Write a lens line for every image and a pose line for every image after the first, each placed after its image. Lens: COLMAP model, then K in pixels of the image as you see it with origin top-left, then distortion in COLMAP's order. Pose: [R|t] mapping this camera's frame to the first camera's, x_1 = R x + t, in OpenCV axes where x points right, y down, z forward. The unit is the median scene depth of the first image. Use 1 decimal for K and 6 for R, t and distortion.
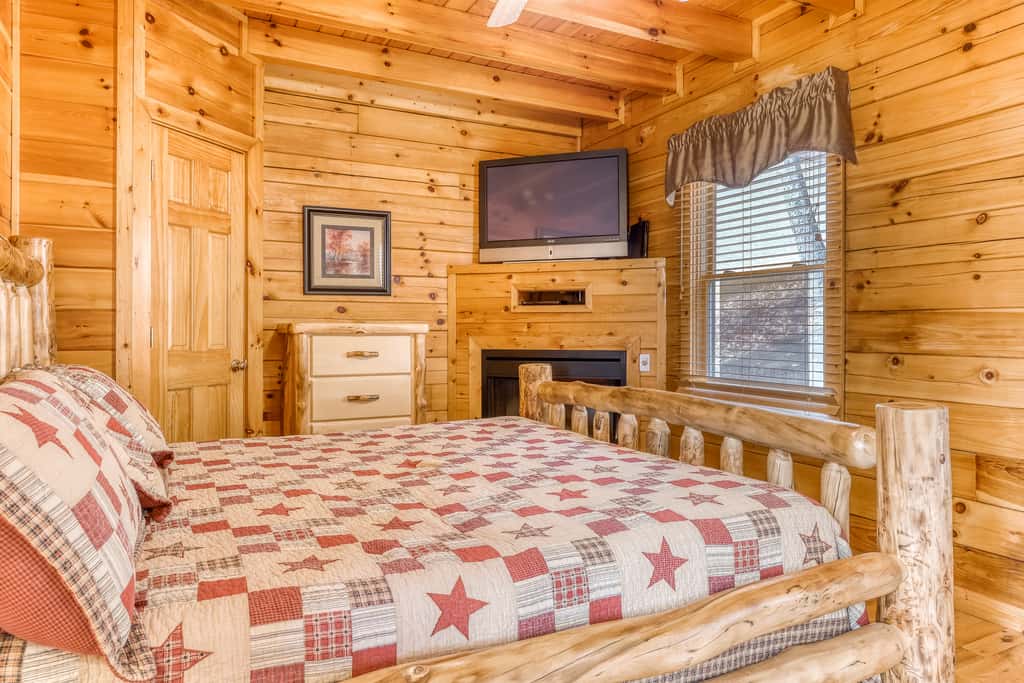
lens RADIAL K [[672.7, 0, 515.6], [0, 672.7, 326.7], [0, 0, 1]] dist [-0.000737, -0.001662]
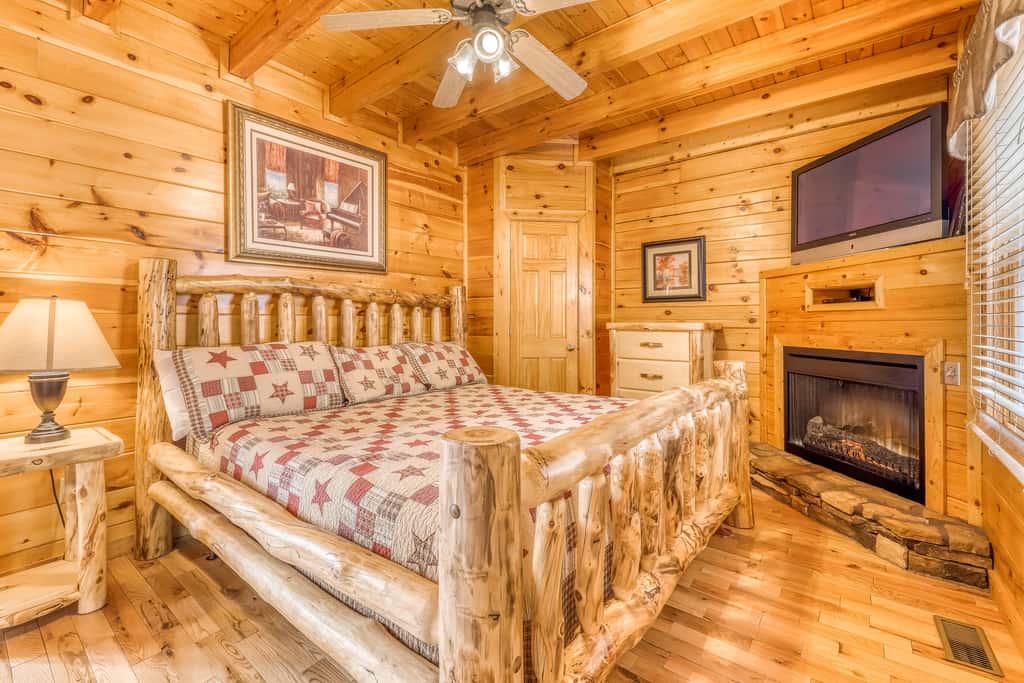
lens RADIAL K [[431.2, 0, 514.0], [0, 431.2, 322.8], [0, 0, 1]] dist [0.003201, 0.000003]
pose [[0.423503, -0.000707, -0.905894, 0.419698], [0.000389, 1.000000, -0.000598, -0.003557], [0.905894, -0.000099, 0.423503, 0.330957]]
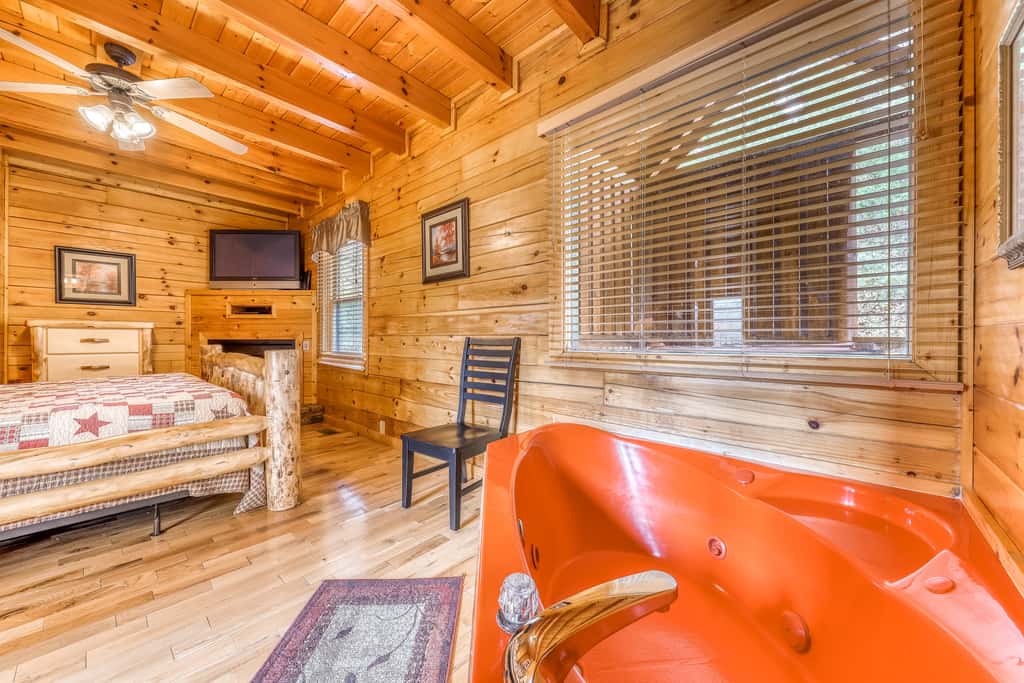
lens RADIAL K [[373.5, 0, 516.0], [0, 373.5, 340.2], [0, 0, 1]] dist [0.000569, -0.003418]
pose [[0.927359, -0.001295, 0.374171, 0.341205], [-0.001564, 0.999972, 0.007337, 0.029328], [-0.374170, -0.007389, 0.927331, -0.185232]]
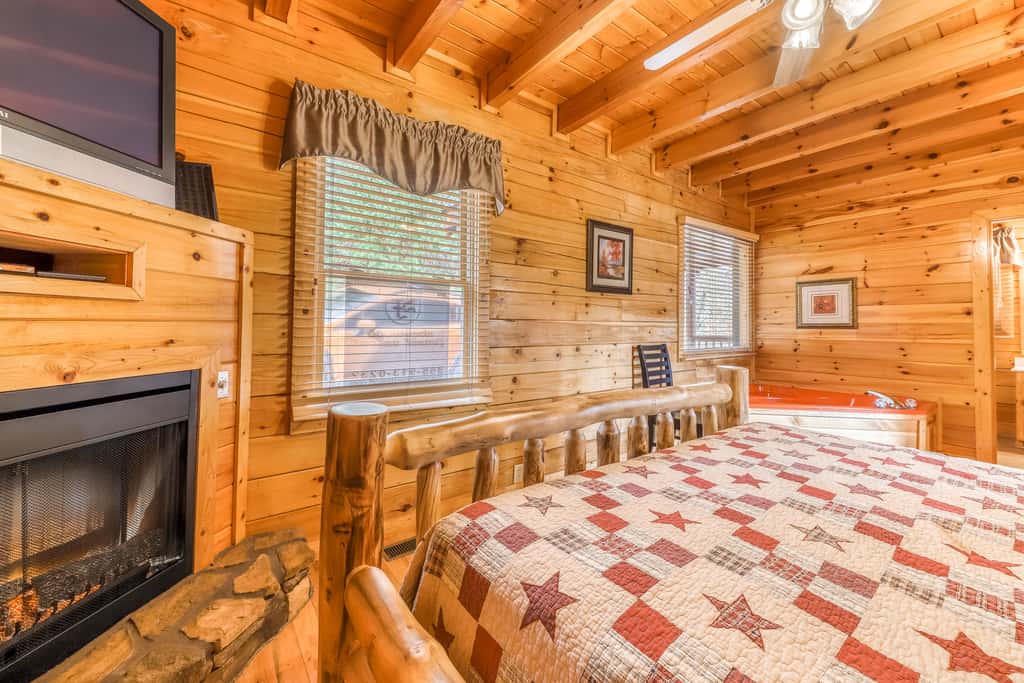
lens RADIAL K [[401.8, 0, 513.5], [0, 401.8, 322.0], [0, 0, 1]] dist [0.000076, -0.000005]
pose [[-0.175350, 0.016507, 0.984368, -0.237385], [-0.004072, 0.999839, -0.017492, -0.000964], [-0.984498, -0.007075, -0.175254, 0.776653]]
